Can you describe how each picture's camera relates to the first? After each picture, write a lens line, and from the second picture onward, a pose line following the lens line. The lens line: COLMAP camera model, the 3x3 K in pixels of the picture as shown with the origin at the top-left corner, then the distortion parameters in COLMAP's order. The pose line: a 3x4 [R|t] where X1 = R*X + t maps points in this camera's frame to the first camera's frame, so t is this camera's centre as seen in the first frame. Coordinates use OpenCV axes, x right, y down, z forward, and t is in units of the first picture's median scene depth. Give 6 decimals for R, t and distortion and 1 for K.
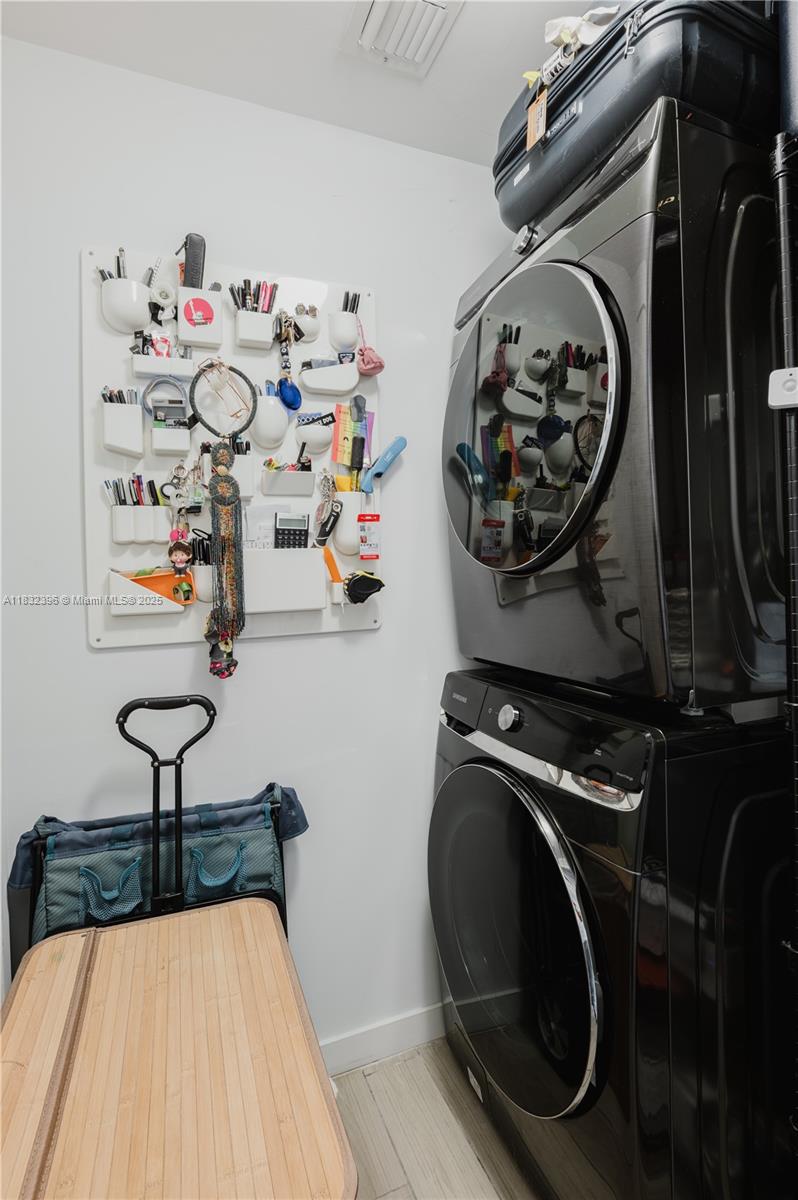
lens RADIAL K [[562.0, 0, 399.6], [0, 562.0, 574.5], [0, 0, 1]] dist [-0.020591, 0.004757]
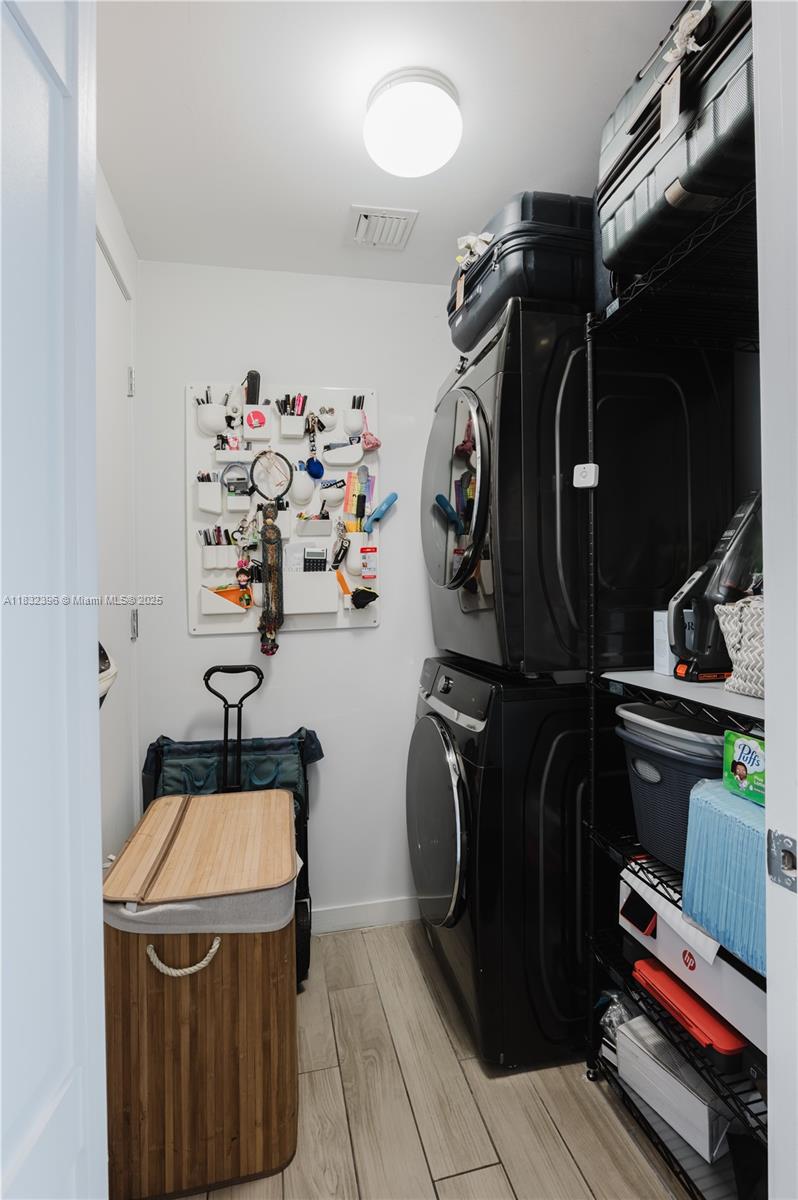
lens RADIAL K [[562.0, 0, 399.6], [0, 562.0, 574.5], [0, 0, 1]] dist [-0.020591, 0.004757]
pose [[0.985897, -0.002588, -0.167334, 0.299891], [-0.000142, 0.999867, -0.016299, -0.014754], [0.167354, 0.016093, 0.985766, -0.472623]]
